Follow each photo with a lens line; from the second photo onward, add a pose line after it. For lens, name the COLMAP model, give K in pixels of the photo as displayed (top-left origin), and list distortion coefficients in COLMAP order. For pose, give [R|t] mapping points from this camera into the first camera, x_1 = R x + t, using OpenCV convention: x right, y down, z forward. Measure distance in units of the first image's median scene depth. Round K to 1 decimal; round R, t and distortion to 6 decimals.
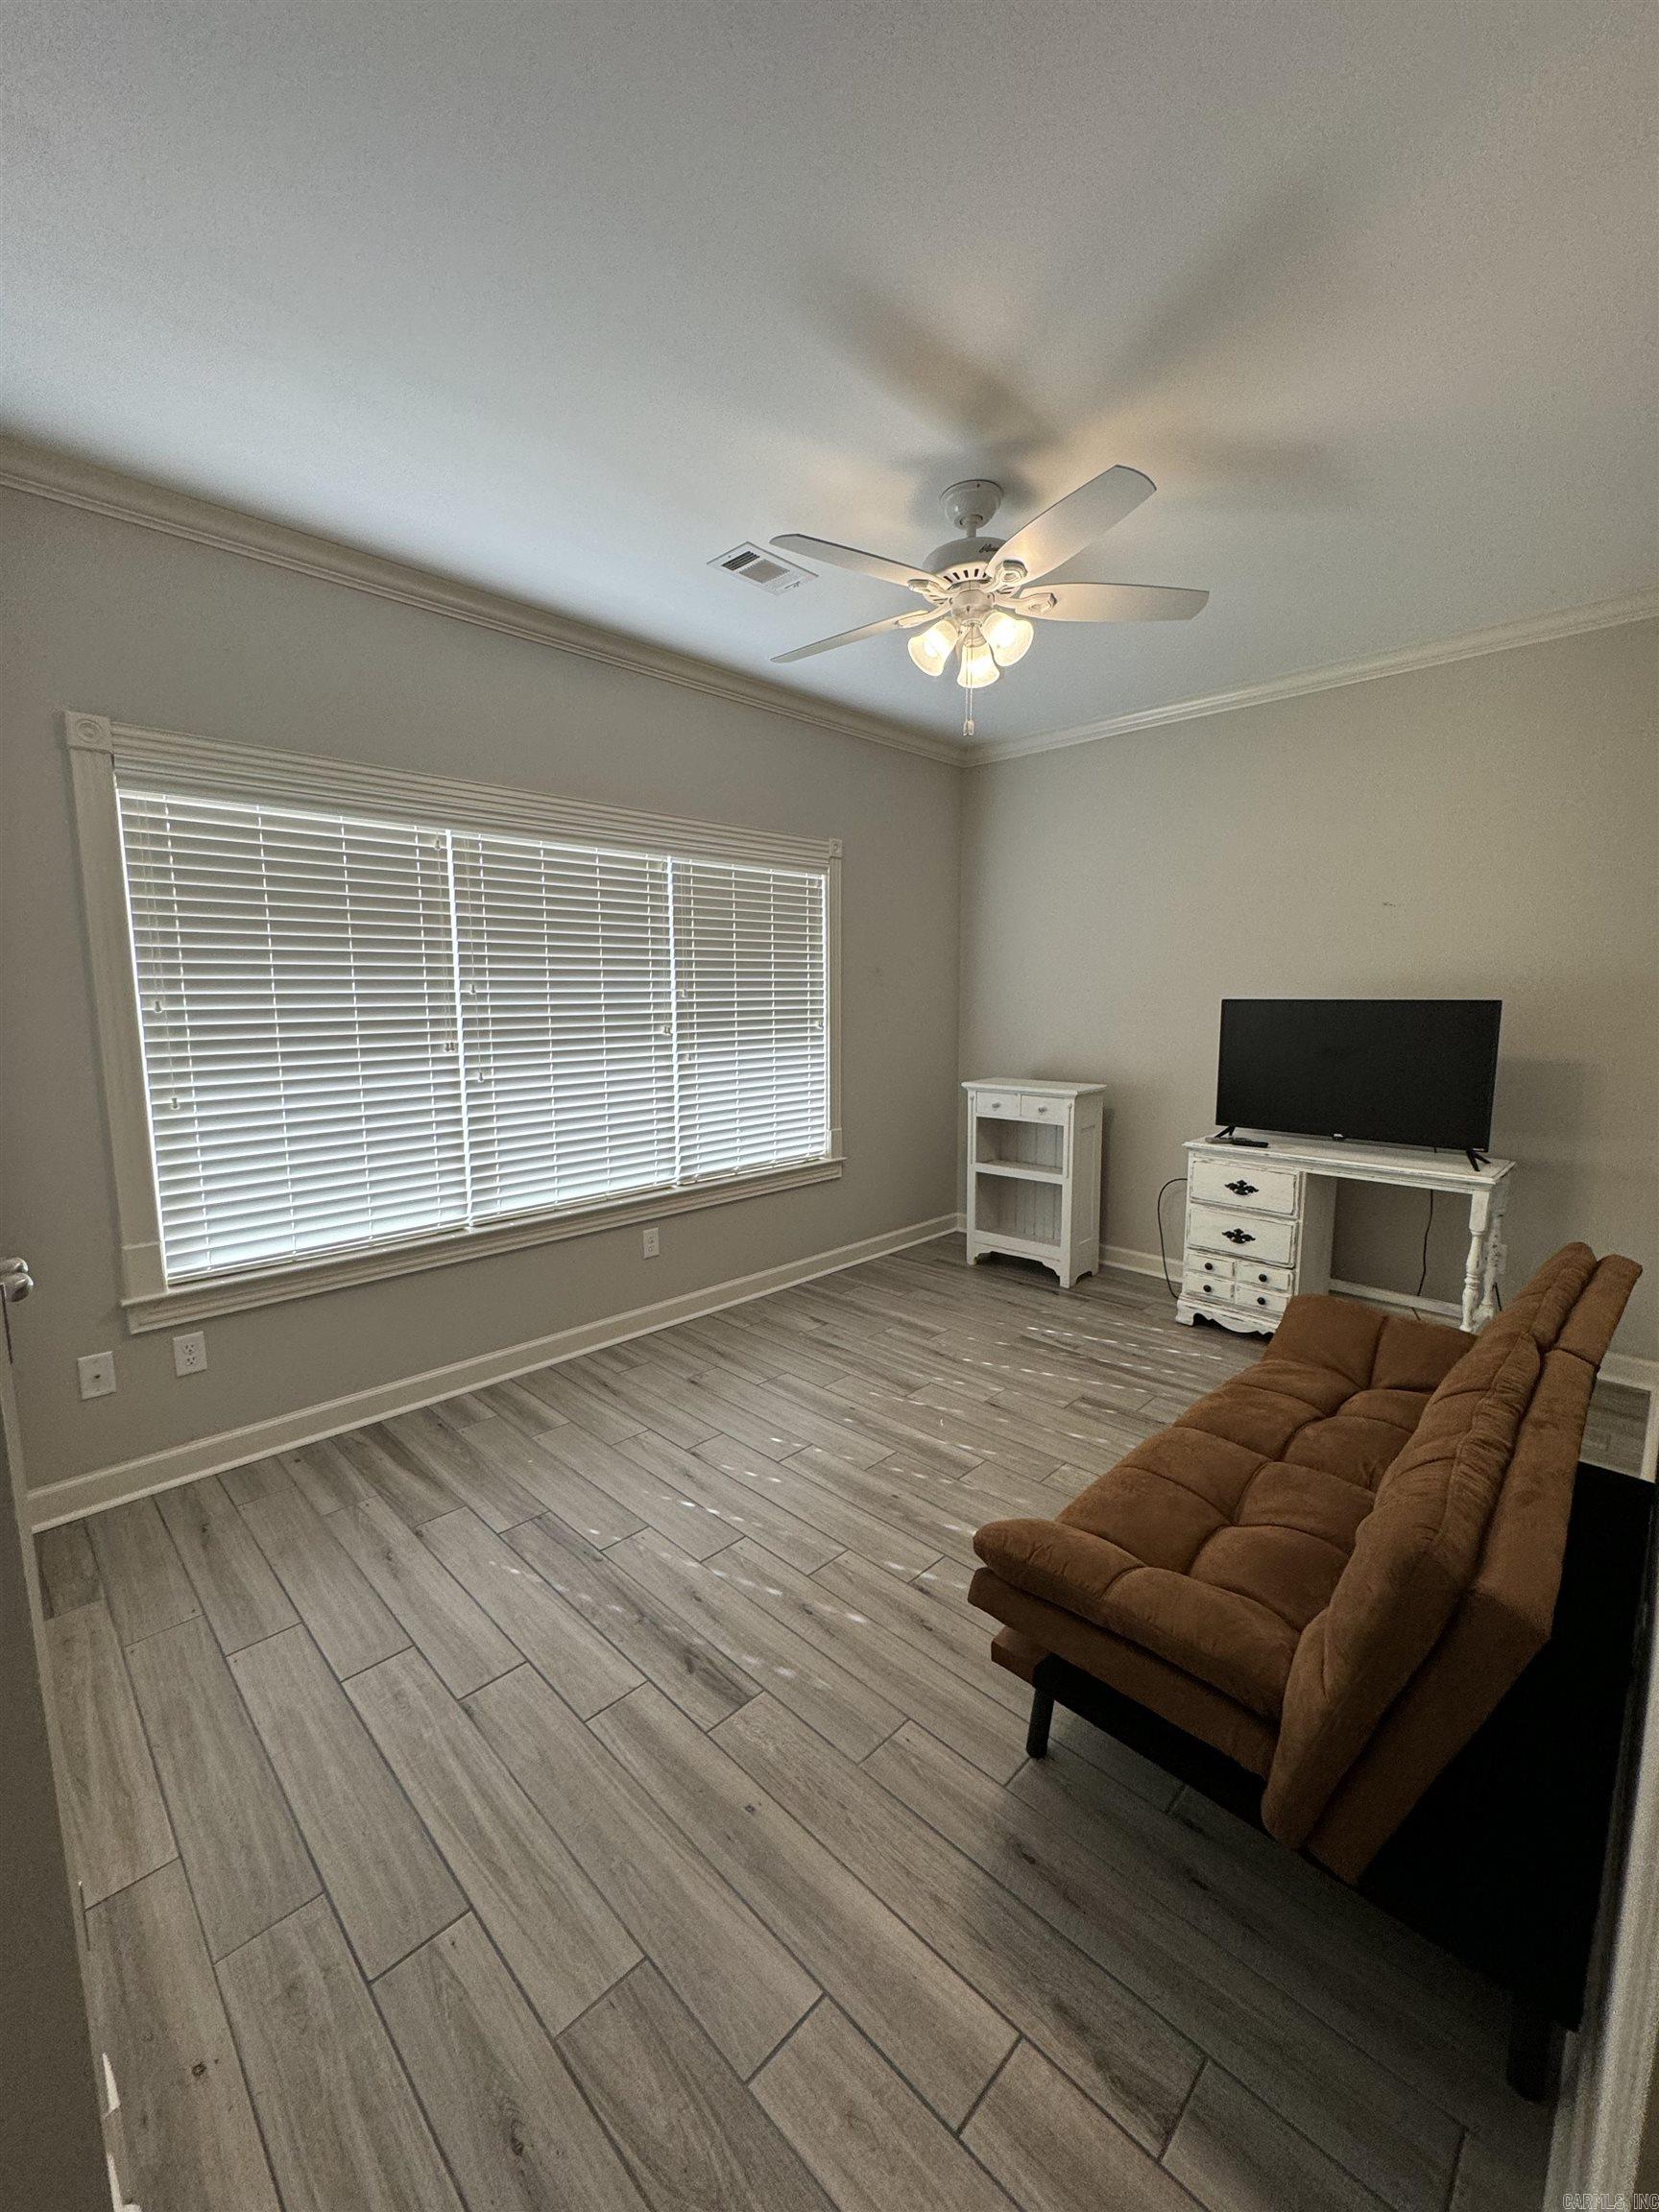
lens RADIAL K [[884.1, 0, 836.4], [0, 884.1, 1107.1], [0, 0, 1]] dist [-0.003168, 0.000950]
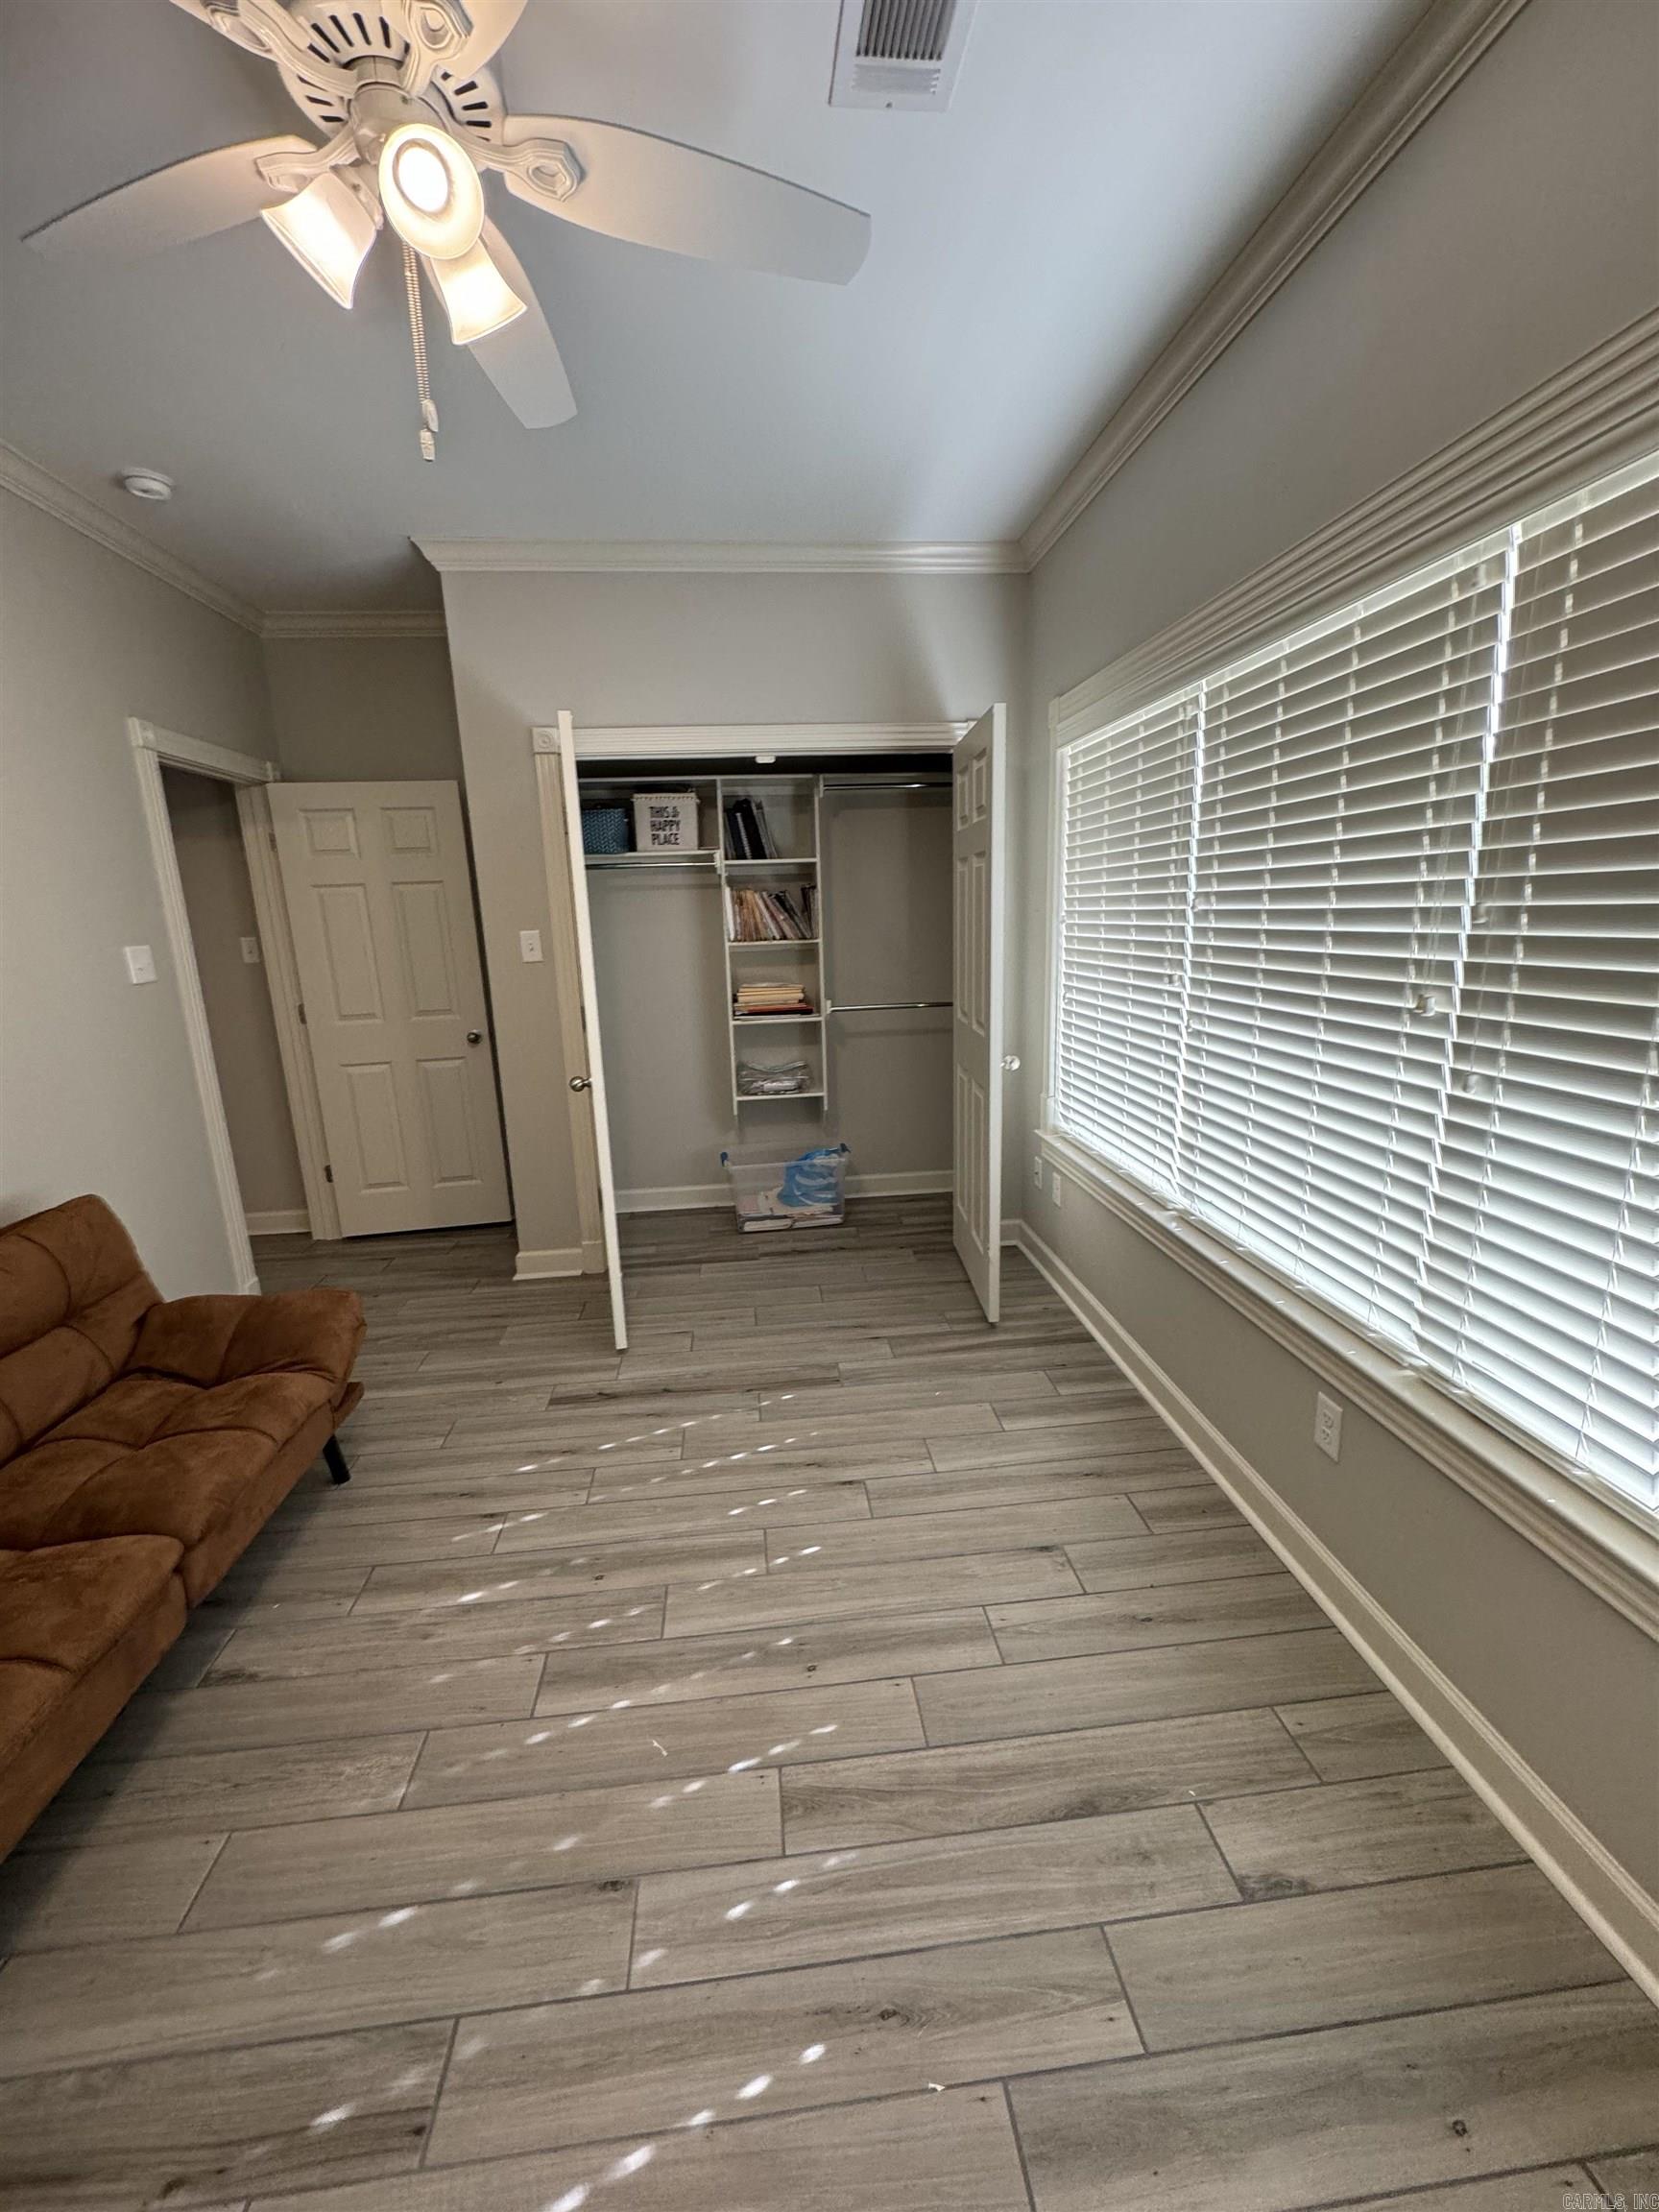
lens RADIAL K [[884.1, 0, 823.7], [0, 884.1, 1108.4], [0, 0, 1]] dist [-0.003168, 0.000950]
pose [[-0.644263, 0.192622, -0.740150, 0.362522], [-0.066422, 0.950015, 0.305056, -0.176172], [0.761914, 0.245699, -0.599266, 1.250000]]
